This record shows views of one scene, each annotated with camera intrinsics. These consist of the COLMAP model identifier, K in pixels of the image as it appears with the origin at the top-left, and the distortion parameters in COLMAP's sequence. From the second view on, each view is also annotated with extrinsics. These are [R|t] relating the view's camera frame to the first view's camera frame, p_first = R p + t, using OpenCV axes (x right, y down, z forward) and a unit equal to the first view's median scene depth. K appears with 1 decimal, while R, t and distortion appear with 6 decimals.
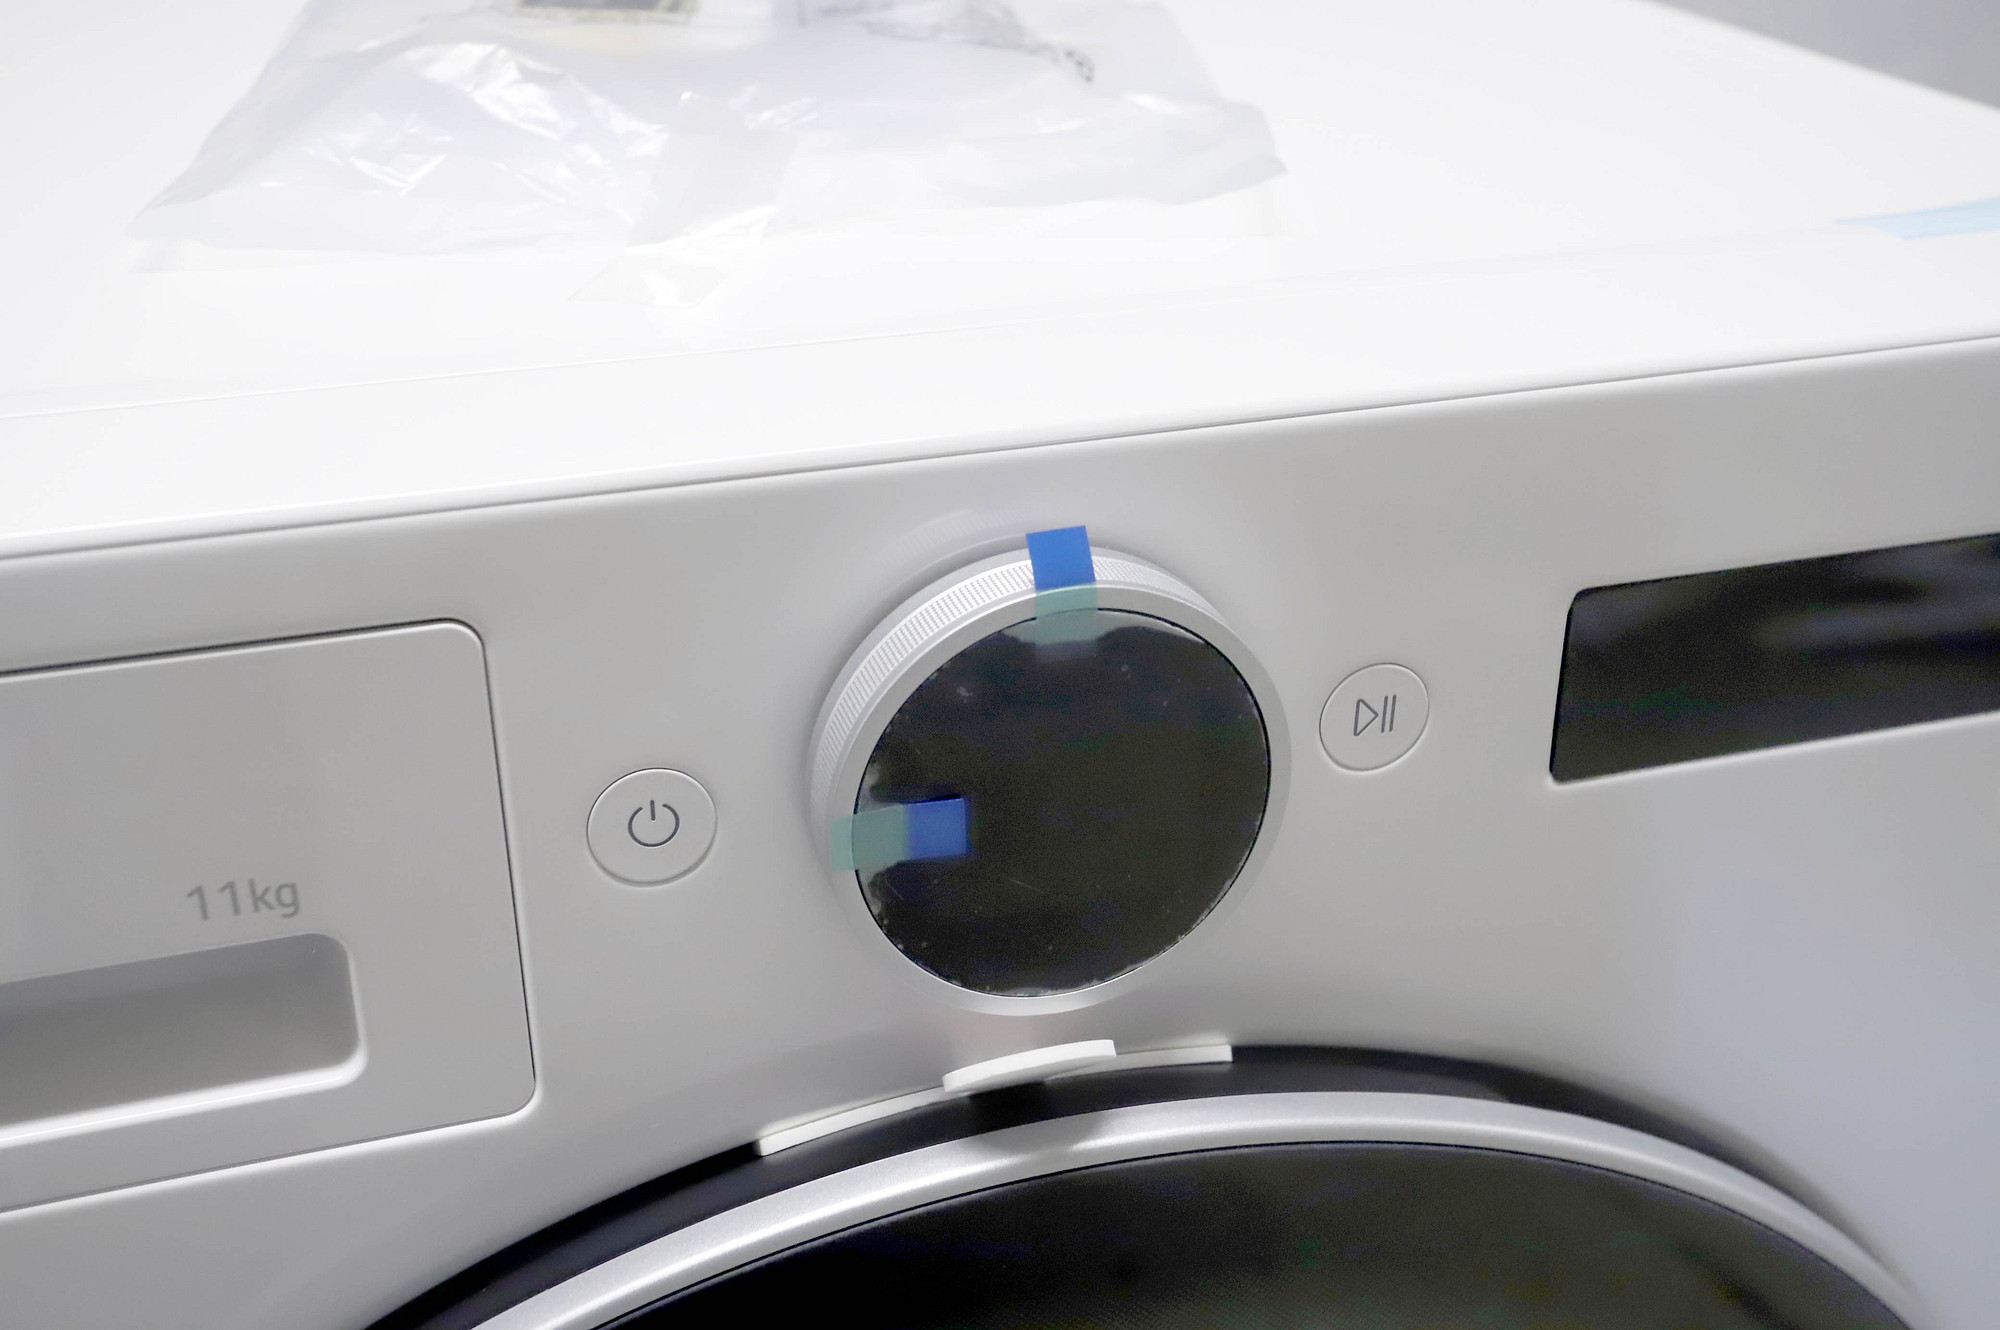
lens RADIAL K [[2218.6, 0, 1010.7], [0, 2218.6, 645.7], [0, 0, 1]] dist [0.015975, 0.150113]
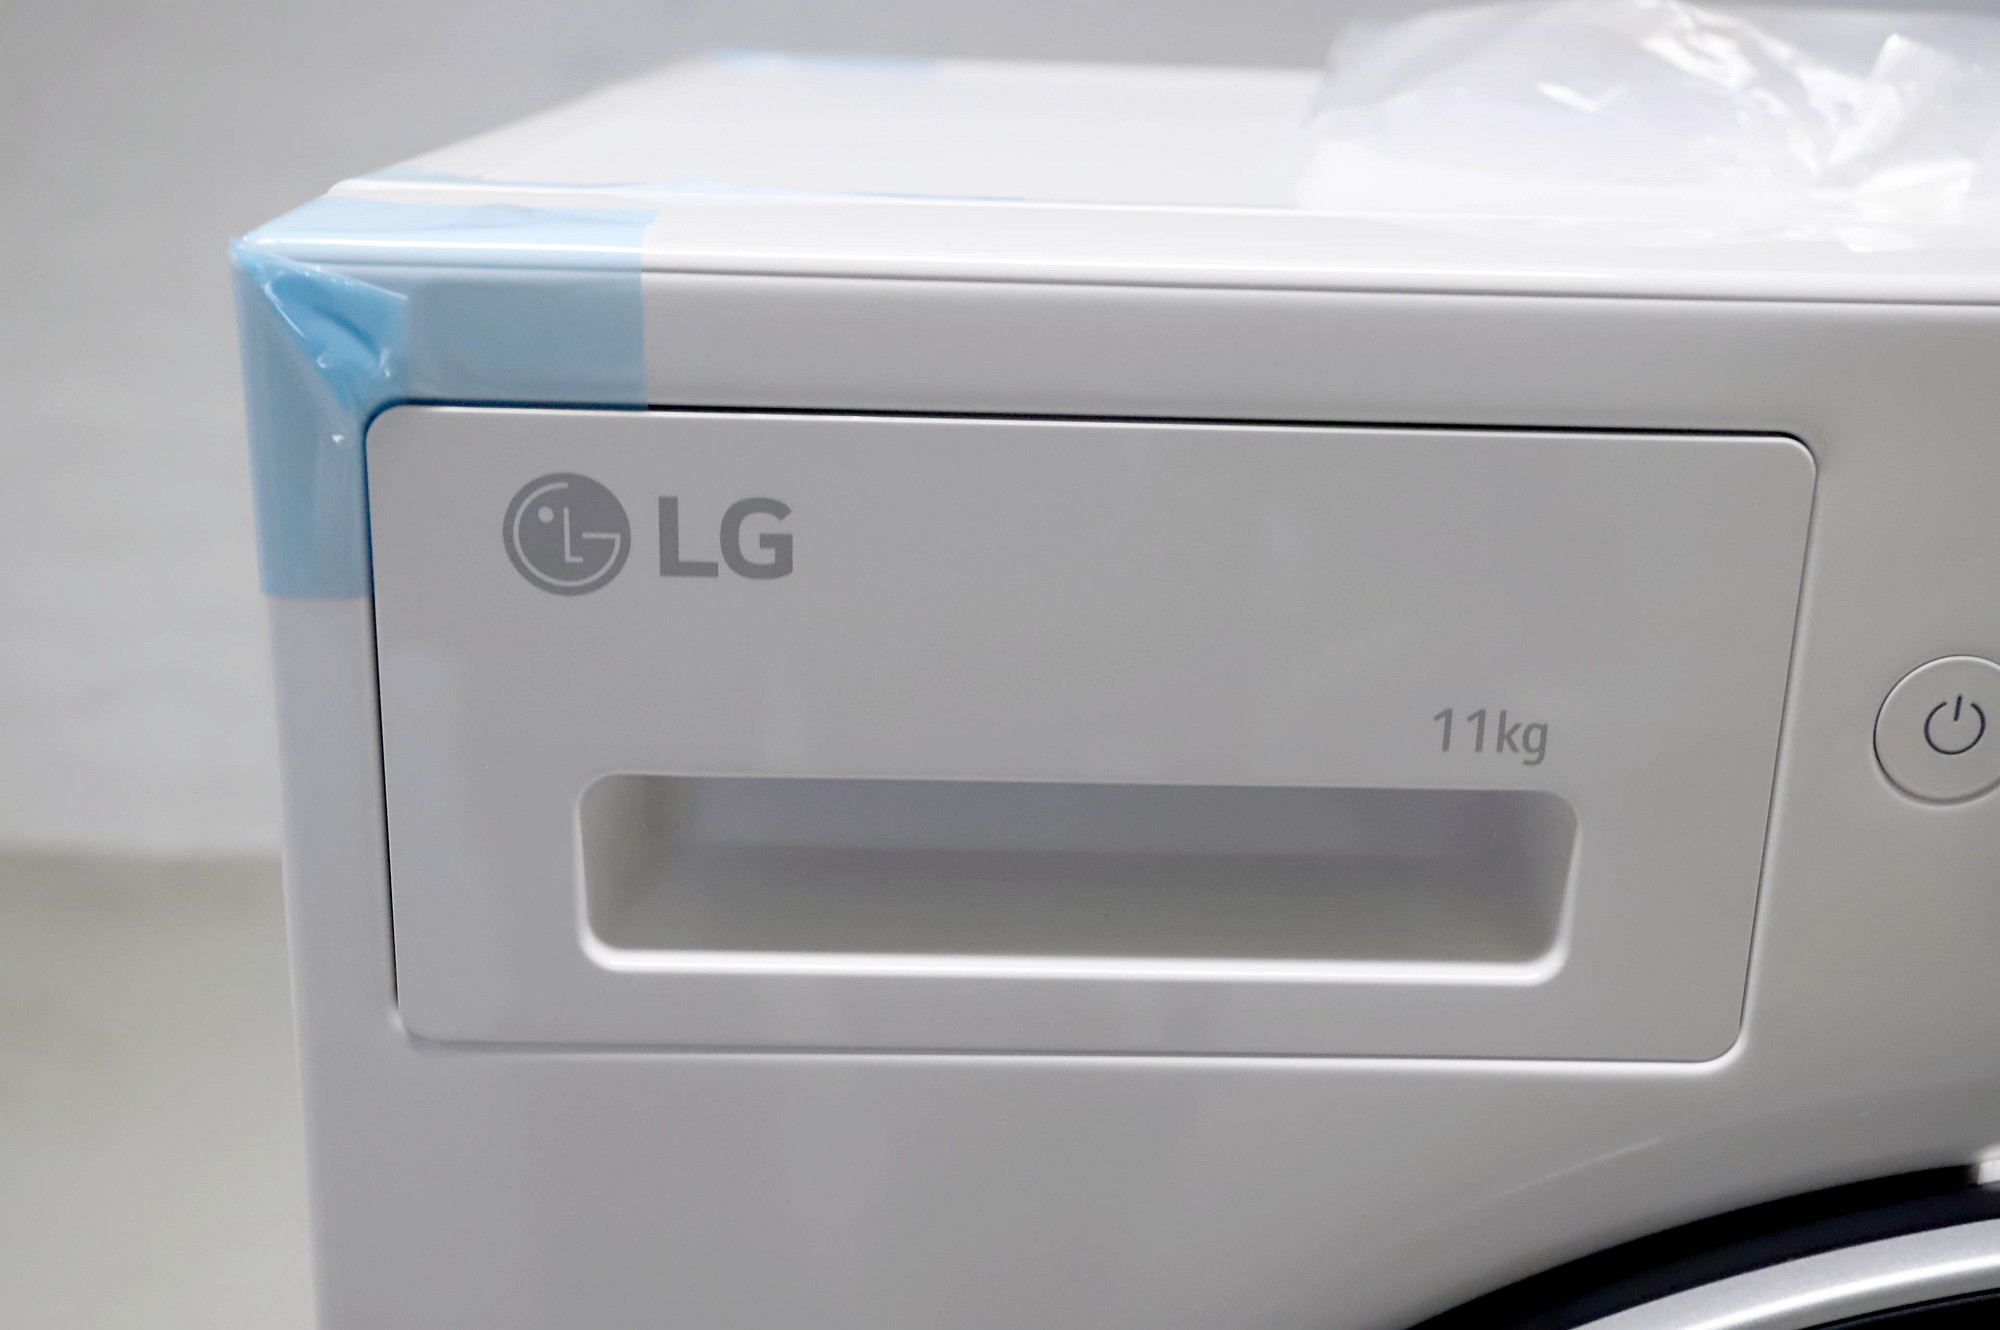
lens RADIAL K [[2218.6, 0, 1010.7], [0, 2218.6, 645.7], [0, 0, 1]] dist [0.015975, 0.150113]
pose [[0.961018, 0.100859, -0.257434, -0.289586], [-0.142450, 0.978619, -0.148367, 0.227085], [0.236965, 0.179254, 0.954838, 0.099018]]
